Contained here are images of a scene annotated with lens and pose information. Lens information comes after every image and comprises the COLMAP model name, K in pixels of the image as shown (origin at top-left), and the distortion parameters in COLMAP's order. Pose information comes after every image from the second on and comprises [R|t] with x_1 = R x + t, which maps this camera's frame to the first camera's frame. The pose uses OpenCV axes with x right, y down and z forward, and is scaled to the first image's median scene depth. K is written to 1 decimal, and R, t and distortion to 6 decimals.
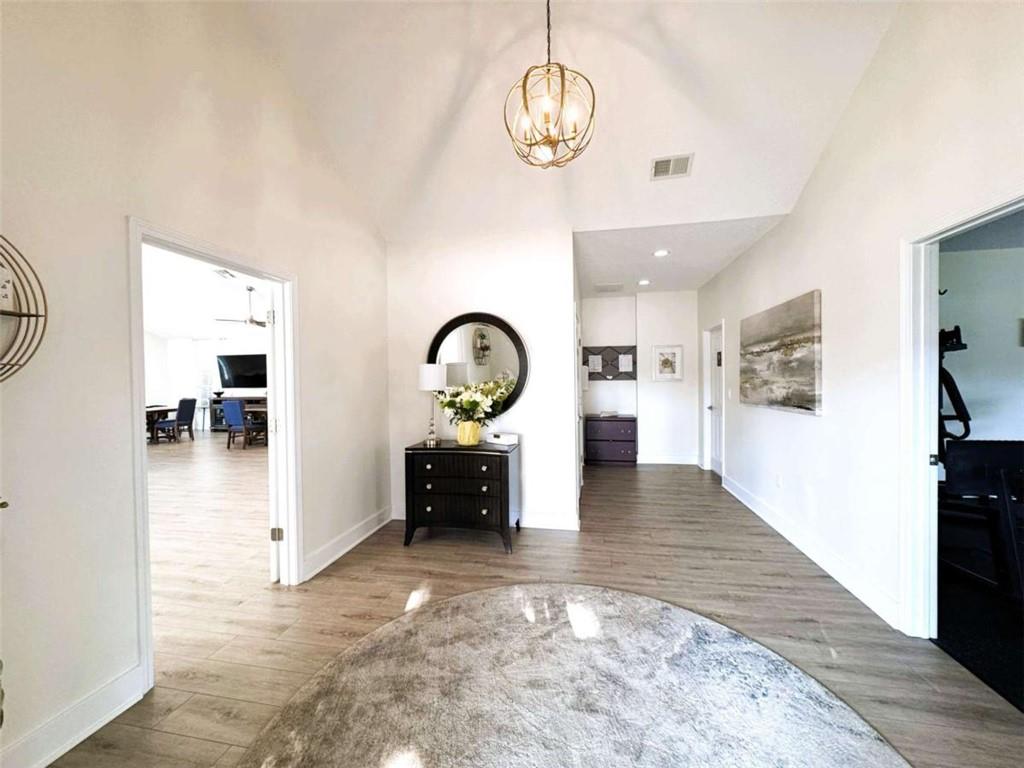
lens RADIAL K [[405.8, 0, 513.0], [0, 405.8, 388.5], [0, 0, 1]] dist [0.000113, 0.000080]
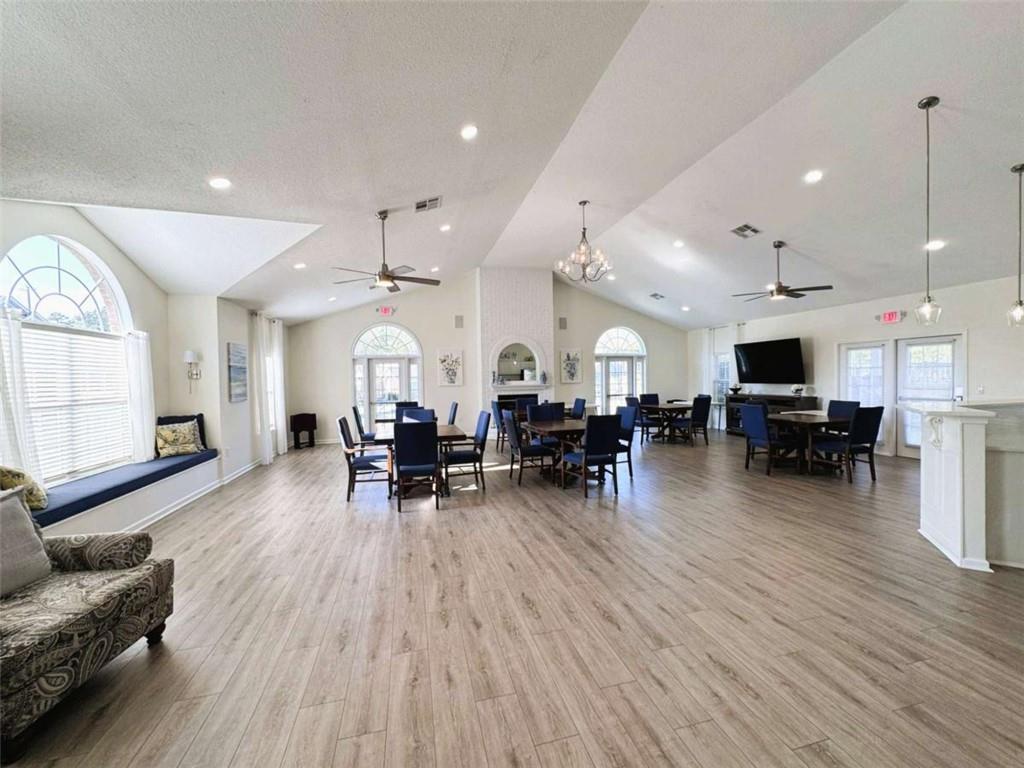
lens RADIAL K [[405.8, 0, 514.3], [0, 405.8, 388.0], [0, 0, 1]] dist [0.000113, 0.000080]
pose [[0.430034, 0.022010, -0.902544, -0.177677], [-0.000704, 0.999711, 0.024045, -0.011370], [0.902812, -0.009705, 0.429925, 0.244408]]
